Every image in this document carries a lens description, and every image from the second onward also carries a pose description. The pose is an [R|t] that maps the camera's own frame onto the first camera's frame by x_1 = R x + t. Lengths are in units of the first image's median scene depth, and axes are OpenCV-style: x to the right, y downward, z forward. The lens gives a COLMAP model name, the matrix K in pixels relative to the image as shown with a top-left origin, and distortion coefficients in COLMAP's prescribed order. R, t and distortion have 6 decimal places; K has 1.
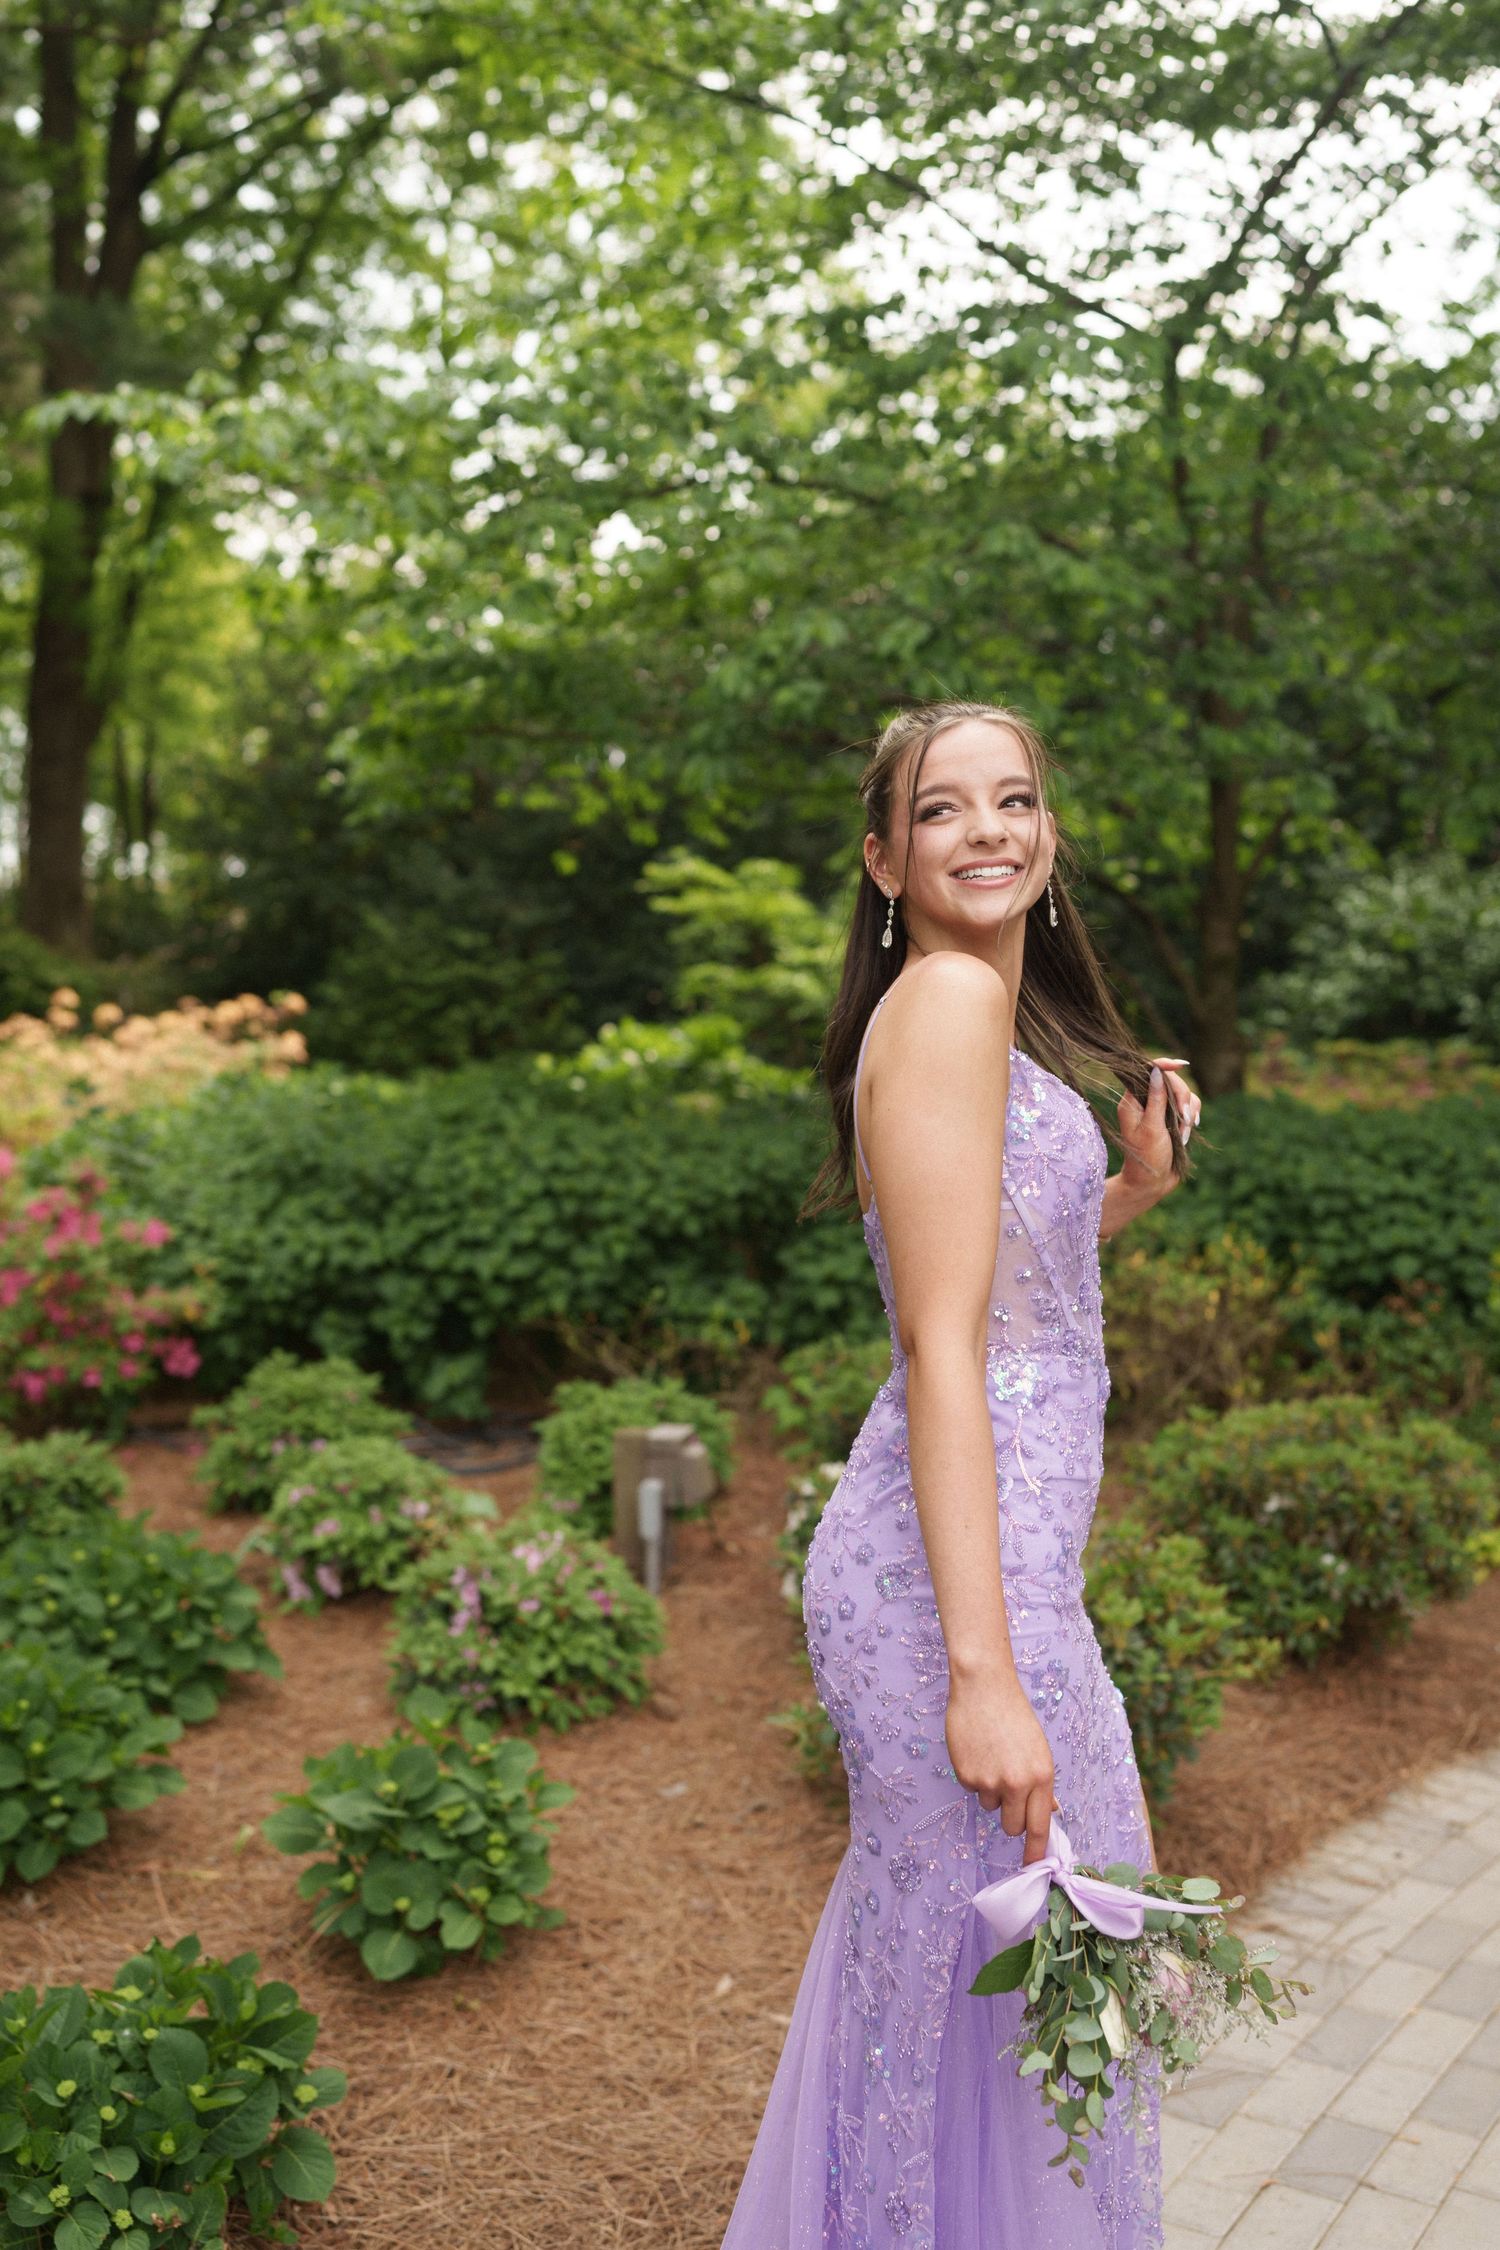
lens RADIAL K [[2213.0, 0, 745.0], [0, 2213.0, 1131.7], [0, 0, 1]] dist [-0.005262, 0.012012]
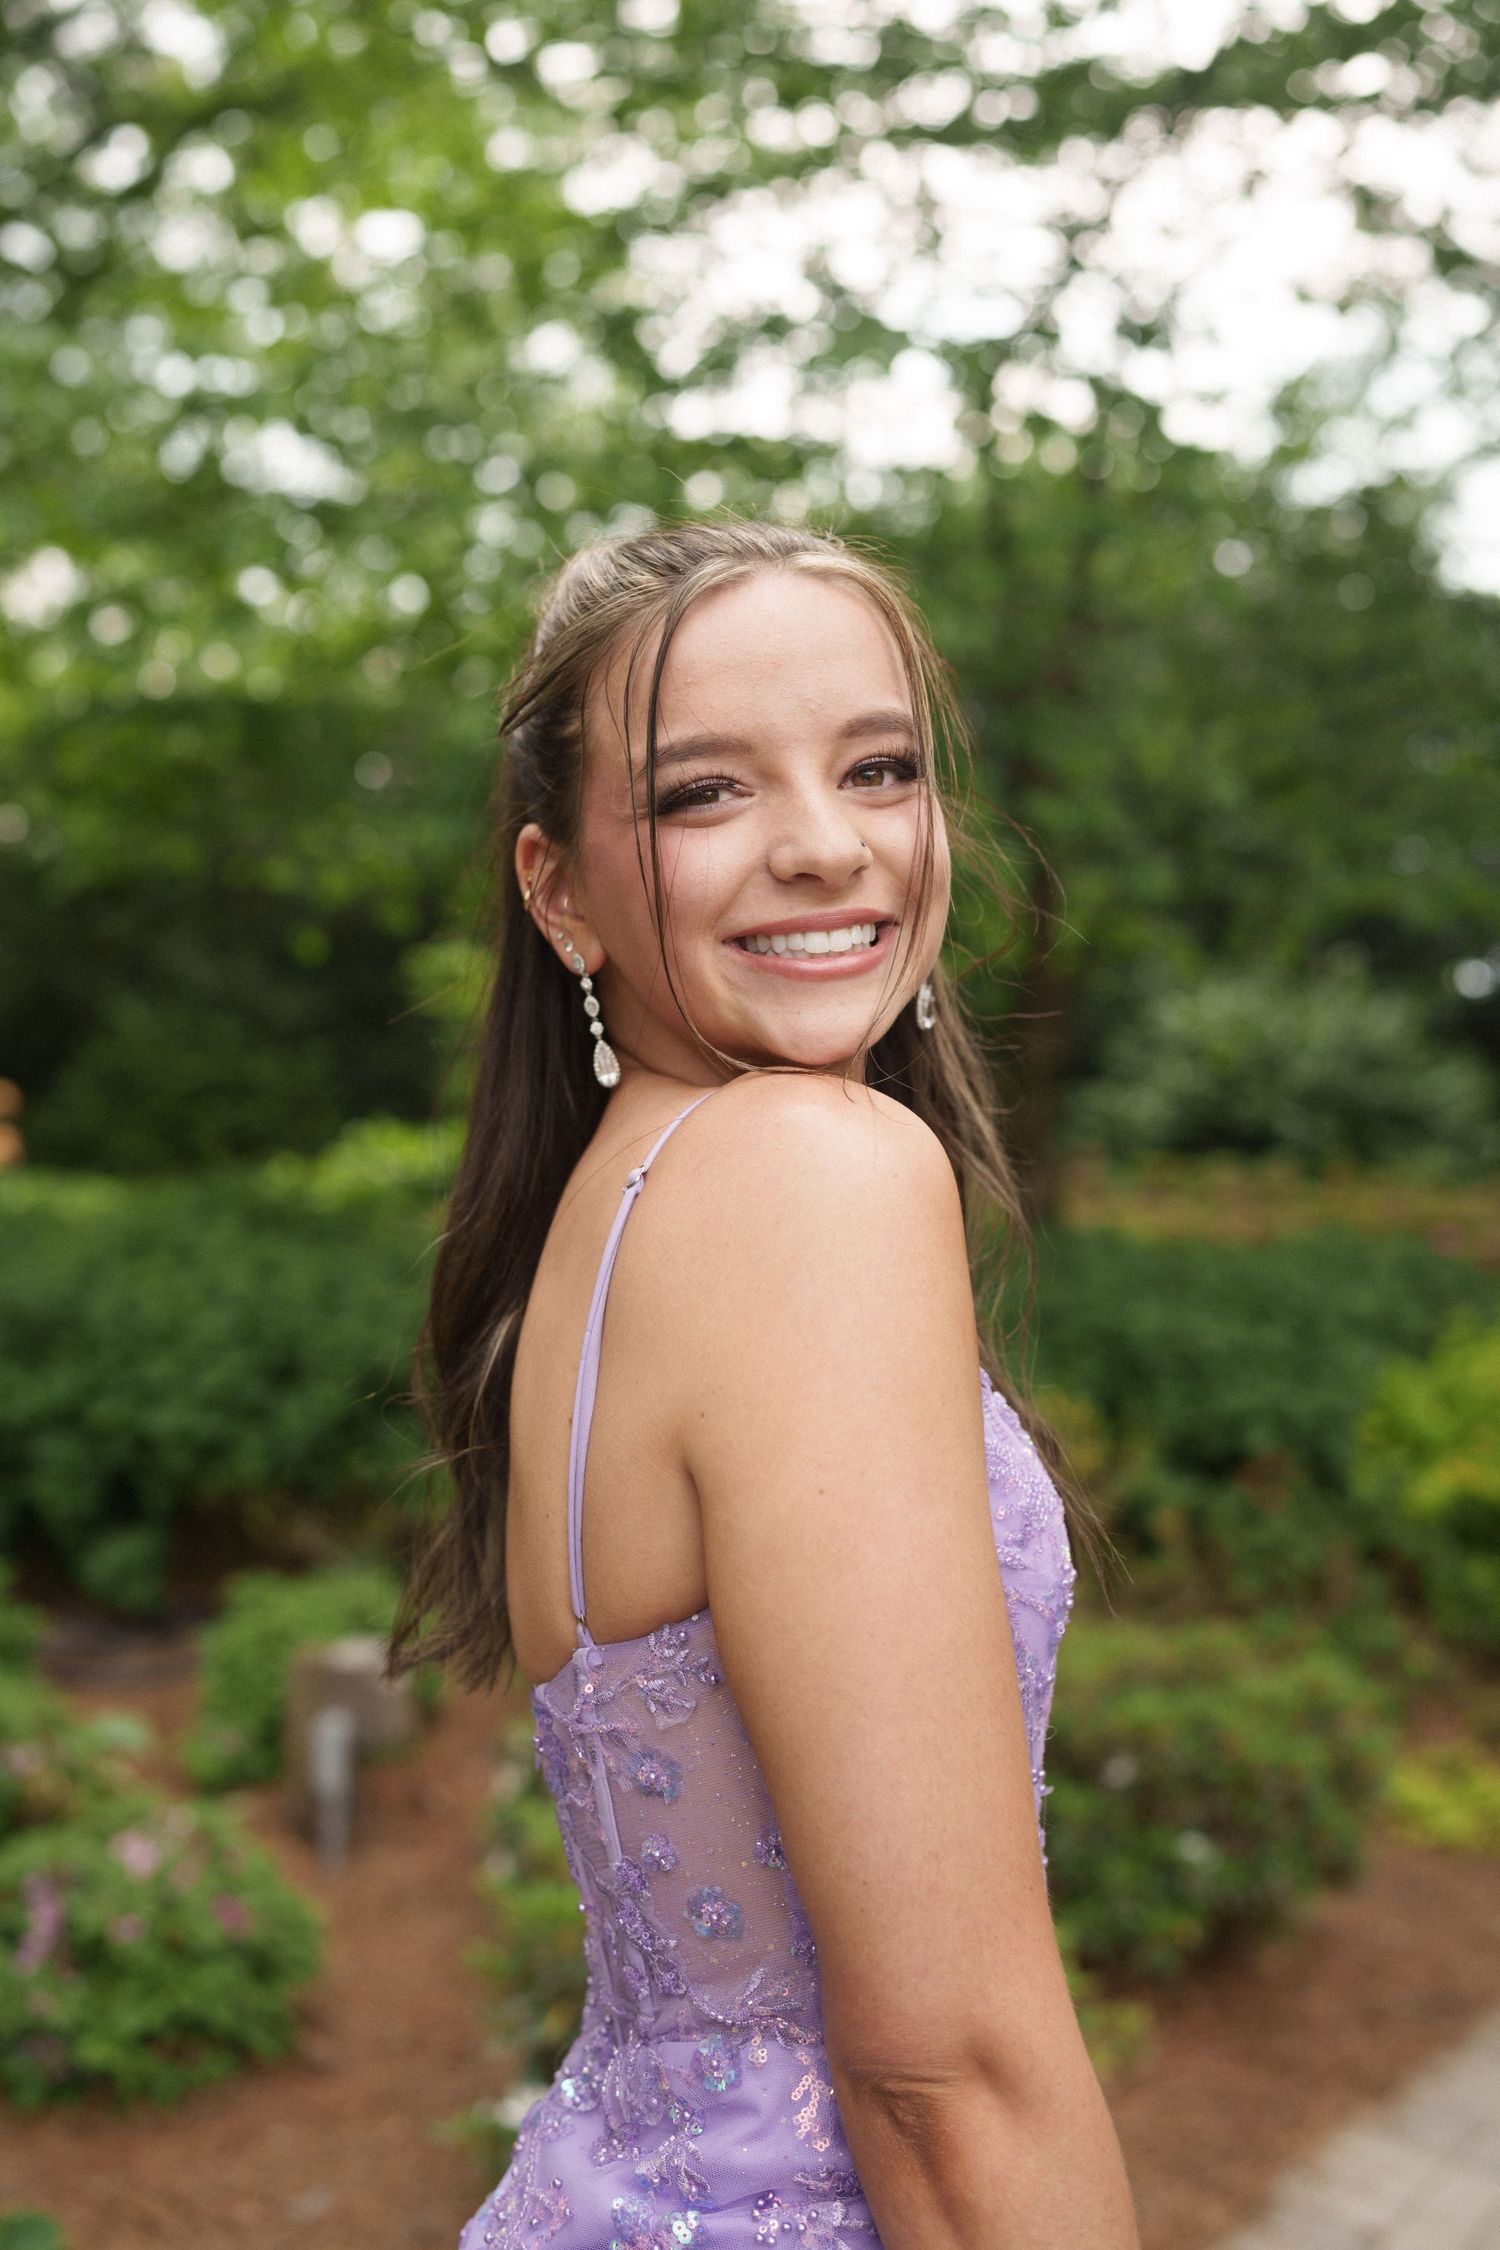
lens RADIAL K [[2255.5, 0, 745.1], [0, 2255.5, 1126.1], [0, 0, 1]] dist [-0.005716, -0.000982]
pose [[0.995795, 0.017845, 0.089852, 0.022879], [-0.013359, 0.998646, -0.050285, -0.011099], [-0.090628, 0.048873, 0.994685, 0.151886]]
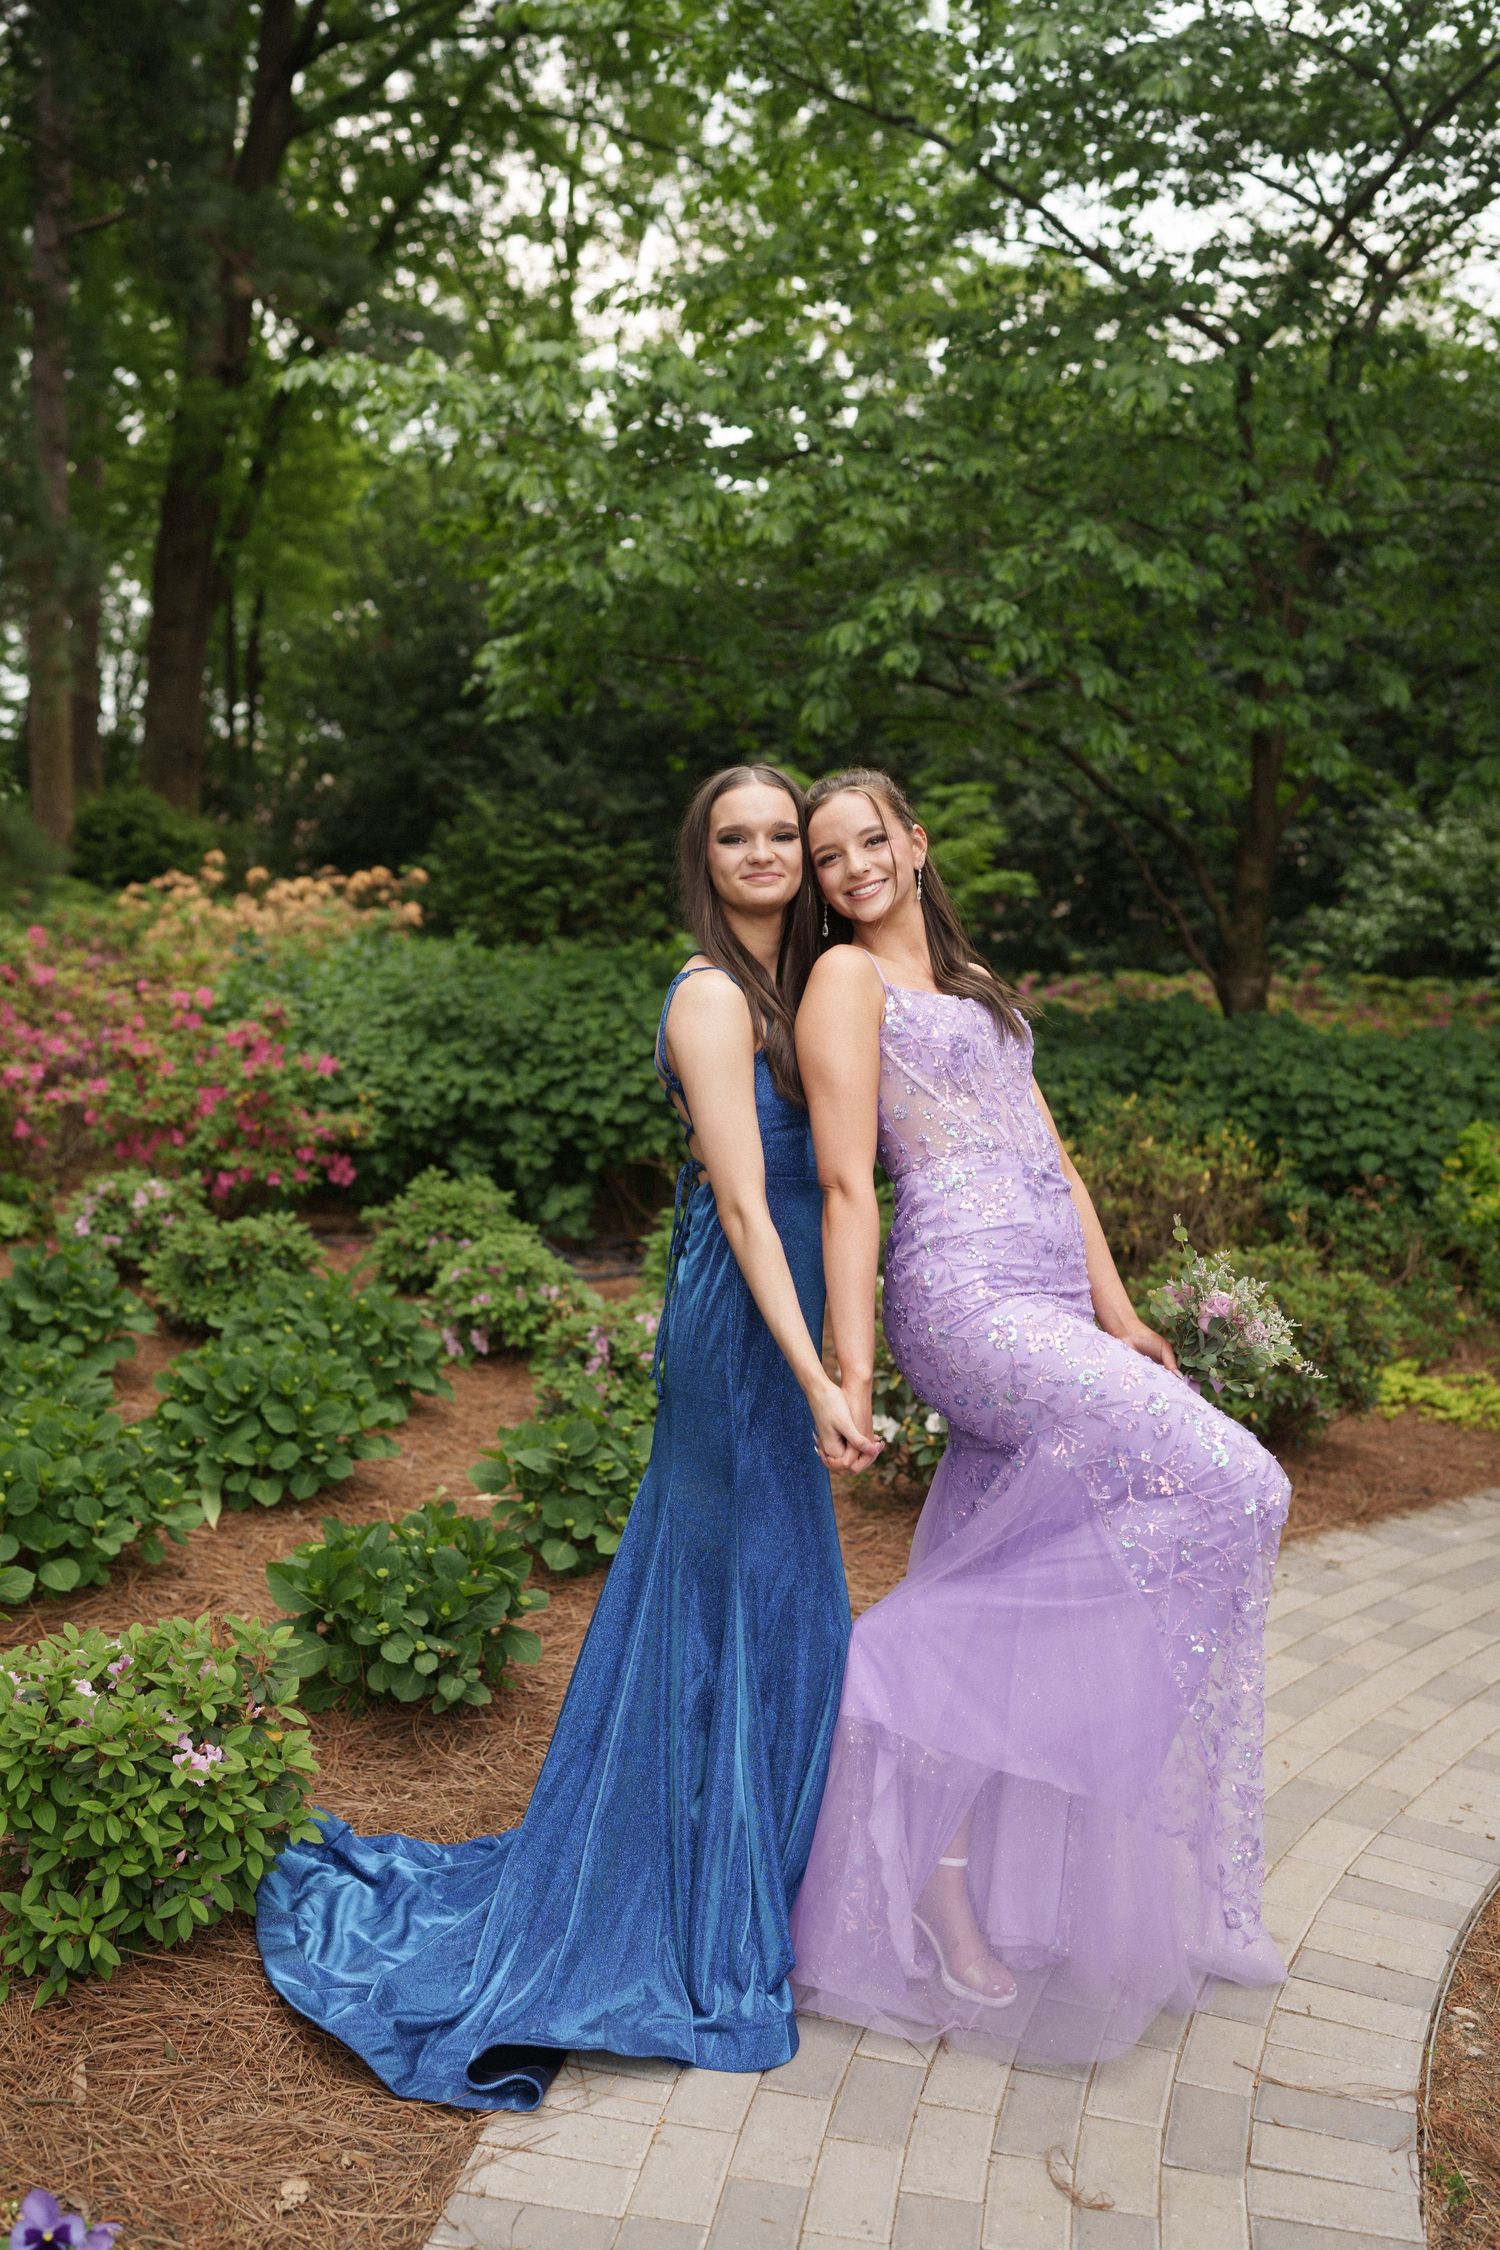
lens RADIAL K [[2213.4, 0, 730.3], [0, 2213.4, 1133.7], [0, 0, 1]] dist [-0.011541, 0.032354]
pose [[0.997112, 0.070009, -0.029426, -0.012598], [-0.068471, 0.996380, 0.050387, 0.008442], [0.032847, -0.048227, 0.998296, -0.203957]]
